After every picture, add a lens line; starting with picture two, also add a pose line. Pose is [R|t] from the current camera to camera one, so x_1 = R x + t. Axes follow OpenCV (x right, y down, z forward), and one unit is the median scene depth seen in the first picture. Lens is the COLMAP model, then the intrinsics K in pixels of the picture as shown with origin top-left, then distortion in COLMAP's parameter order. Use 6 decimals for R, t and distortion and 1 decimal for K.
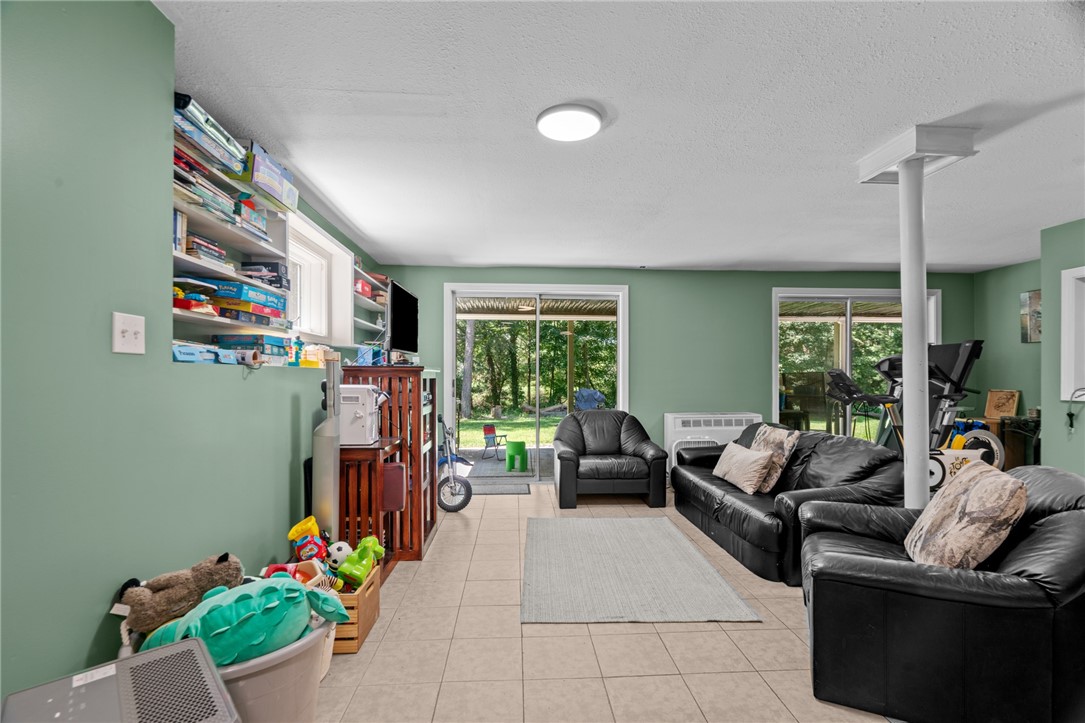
lens RADIAL K [[490.5, 0, 542.5], [0, 490.5, 361.5], [0, 0, 1]] dist [0.000781, 0.000135]
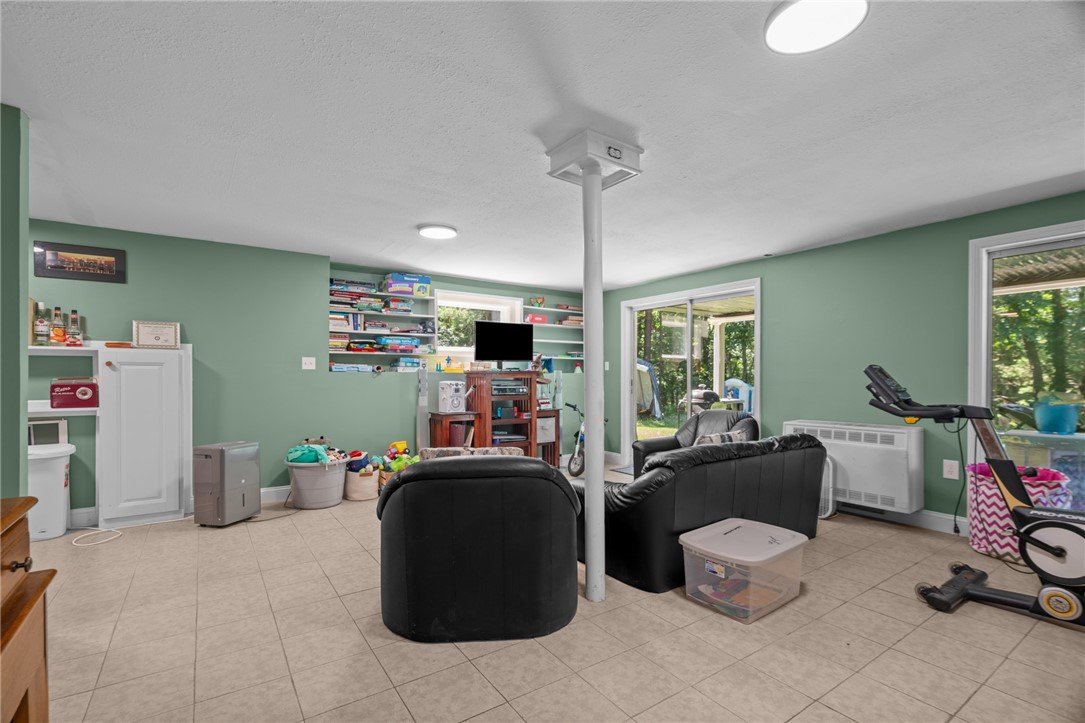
lens RADIAL K [[503.2, 0, 542.8], [0, 503.2, 378.9], [0, 0, 1]] dist [0.000373, 0.000041]
pose [[0.527976, -0.000989, -0.849259, 0.771383], [0.025648, 0.999562, 0.014782, 0.009282], [0.848872, -0.029587, 0.527770, 0.162805]]
